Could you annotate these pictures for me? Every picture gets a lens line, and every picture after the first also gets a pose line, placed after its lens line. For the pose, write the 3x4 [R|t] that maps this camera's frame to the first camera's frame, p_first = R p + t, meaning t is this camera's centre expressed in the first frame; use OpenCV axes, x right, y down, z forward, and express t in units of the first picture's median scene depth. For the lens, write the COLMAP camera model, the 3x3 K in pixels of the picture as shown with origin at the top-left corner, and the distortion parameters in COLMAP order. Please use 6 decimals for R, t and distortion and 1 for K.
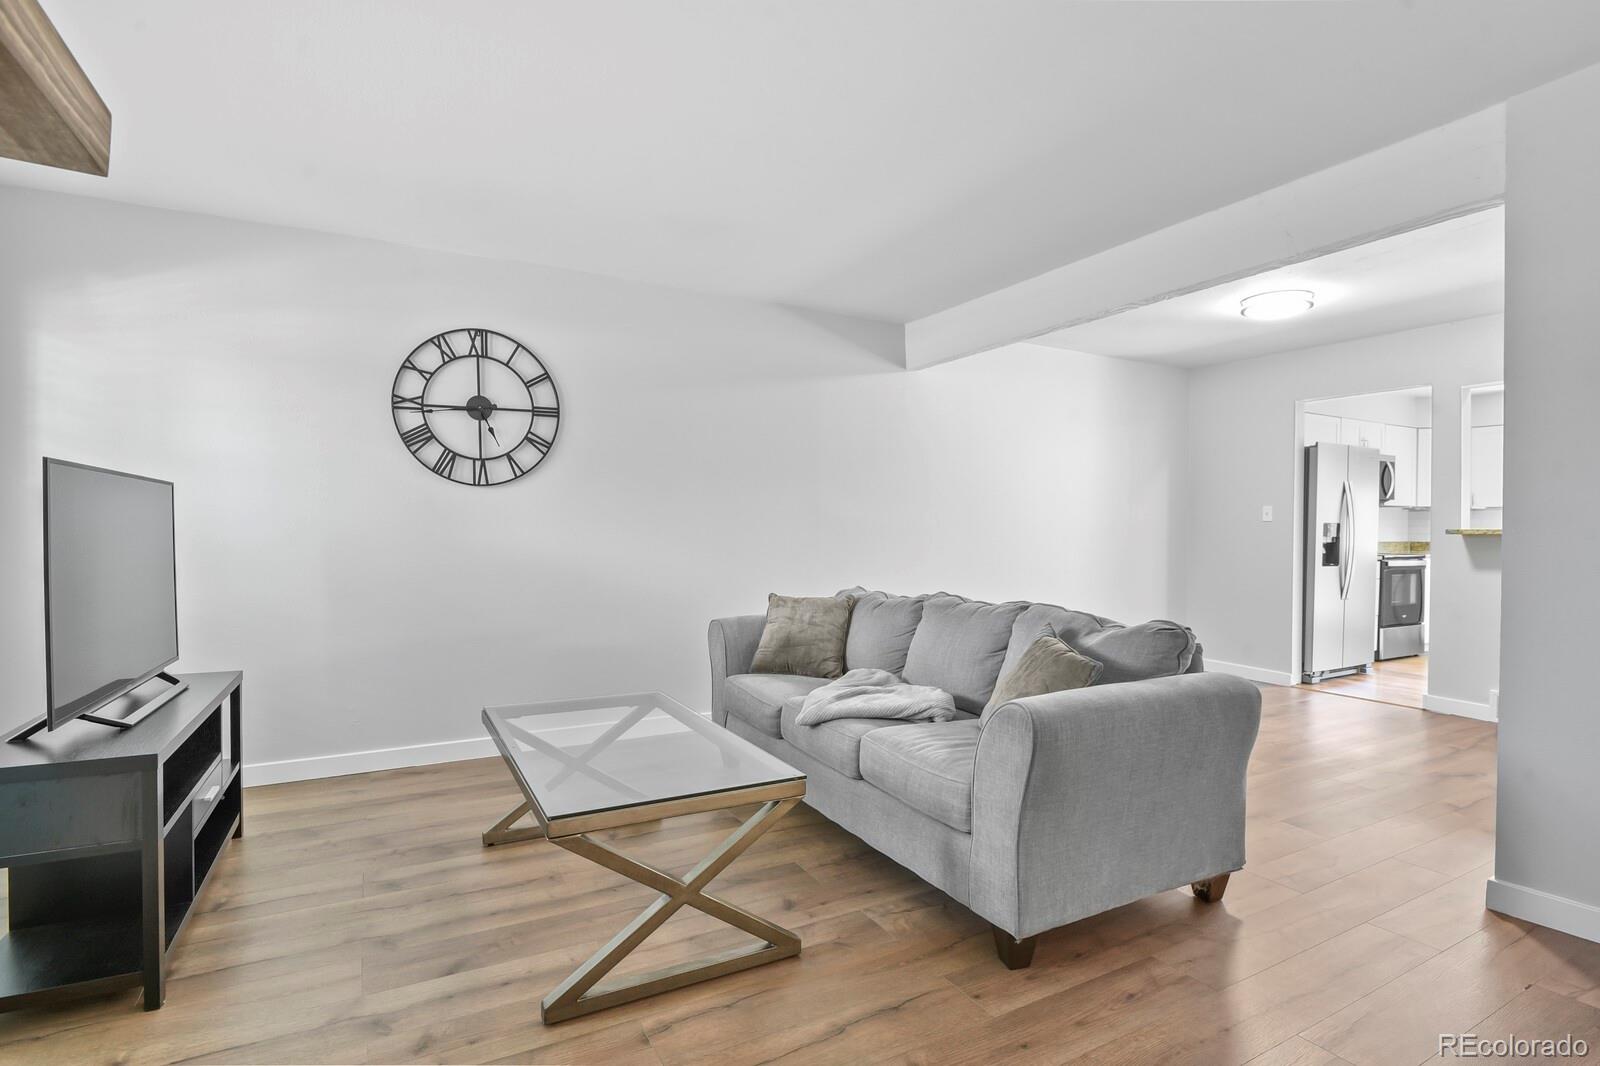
lens RADIAL K [[777.0, 0, 799.4], [0, 777.0, 534.4], [0, 0, 1]] dist [-0.014307, -0.002751]
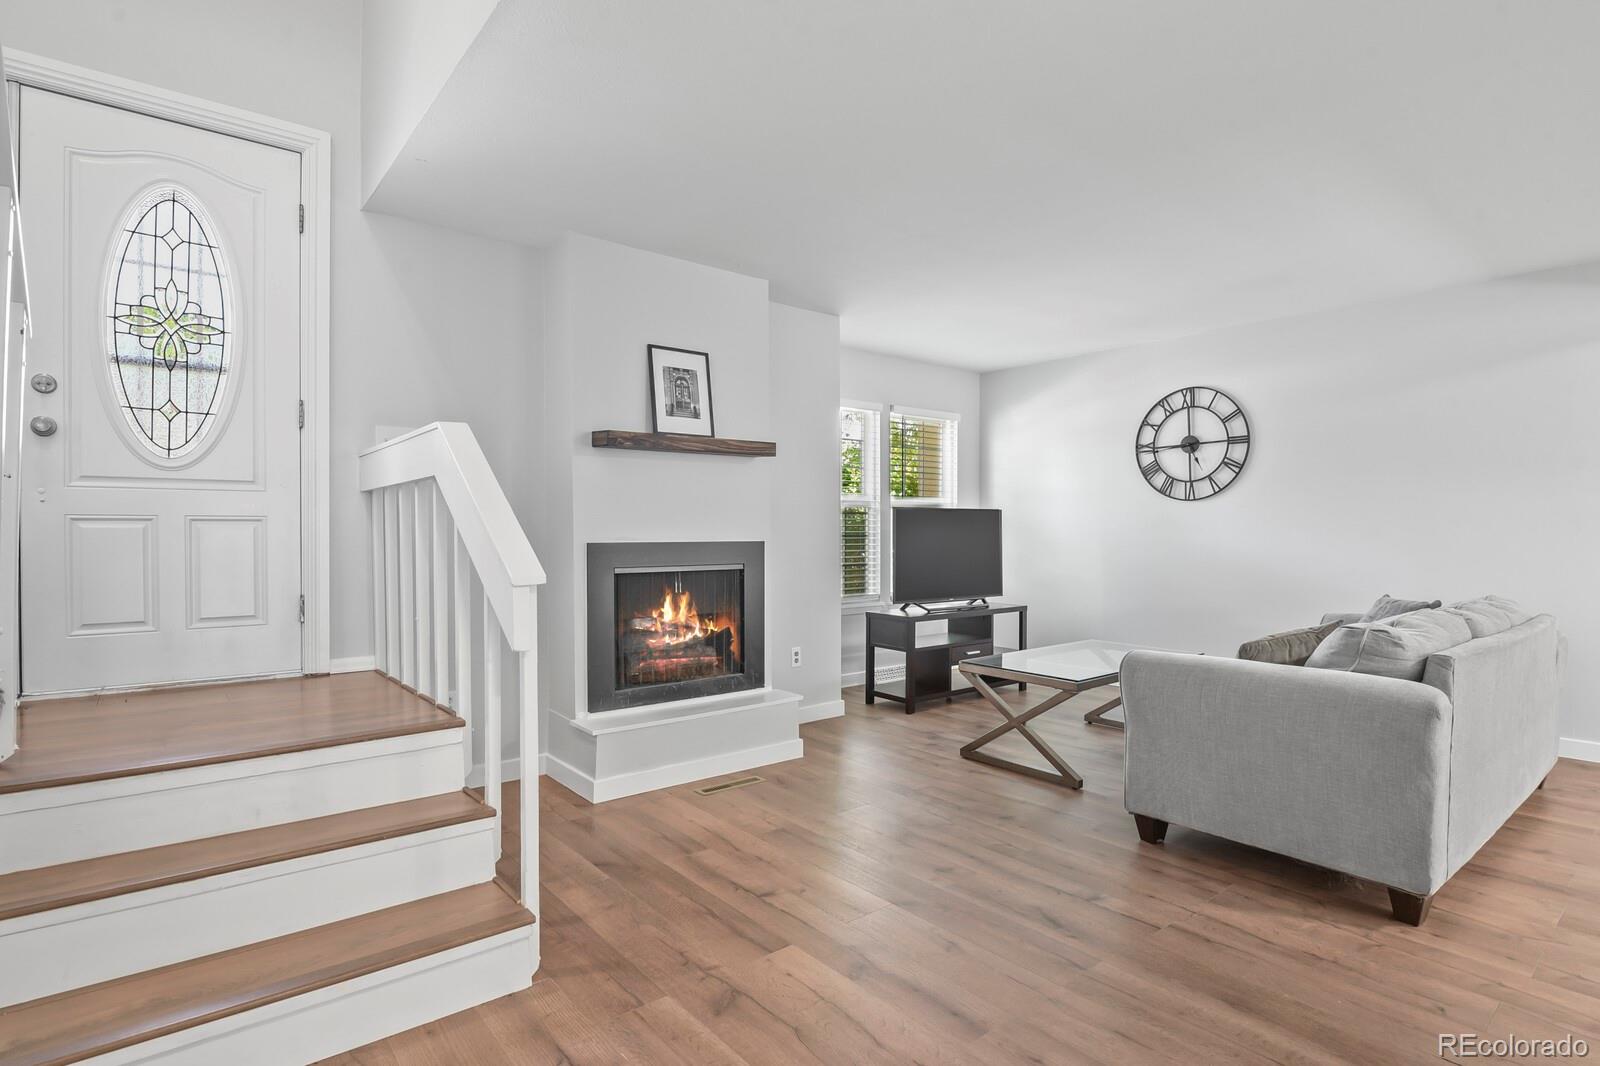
lens RADIAL K [[777.0, 0, 795.9], [0, 777.0, 546.0], [0, 0, 1]] dist [-0.014307, -0.002751]
pose [[0.182043, 0.017080, -0.983142, 0.825893], [-0.002366, 0.999854, 0.016932, -0.003096], [0.983288, -0.000756, 0.182057, 0.054554]]
